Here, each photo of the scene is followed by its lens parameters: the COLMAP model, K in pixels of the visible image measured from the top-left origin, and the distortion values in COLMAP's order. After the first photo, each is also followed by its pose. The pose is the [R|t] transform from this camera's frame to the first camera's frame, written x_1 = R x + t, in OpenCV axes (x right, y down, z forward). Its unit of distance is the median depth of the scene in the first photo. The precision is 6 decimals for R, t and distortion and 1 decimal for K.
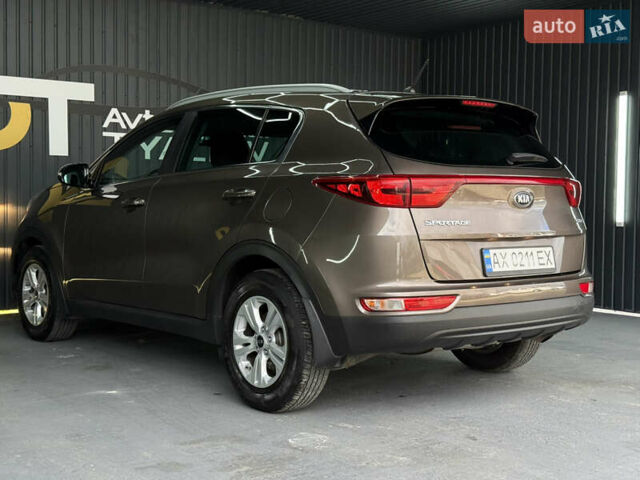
lens RADIAL K [[892.0, 0, 321.6], [0, 892.0, 241.6], [0, 0, 1]] dist [0.116778, 0.000000]
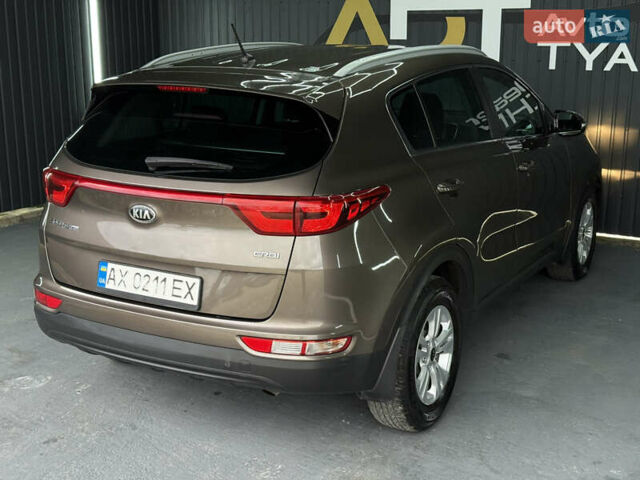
lens RADIAL K [[892.0, 0, 320.3], [0, 892.0, 239.4], [0, 0, 1]] dist [0.116778, 0.000000]
pose [[0.347516, 0.217485, -0.912103, 1.016759], [-0.044642, 0.975464, 0.215584, -0.205036], [0.936611, -0.034201, 0.348699, 0.838320]]
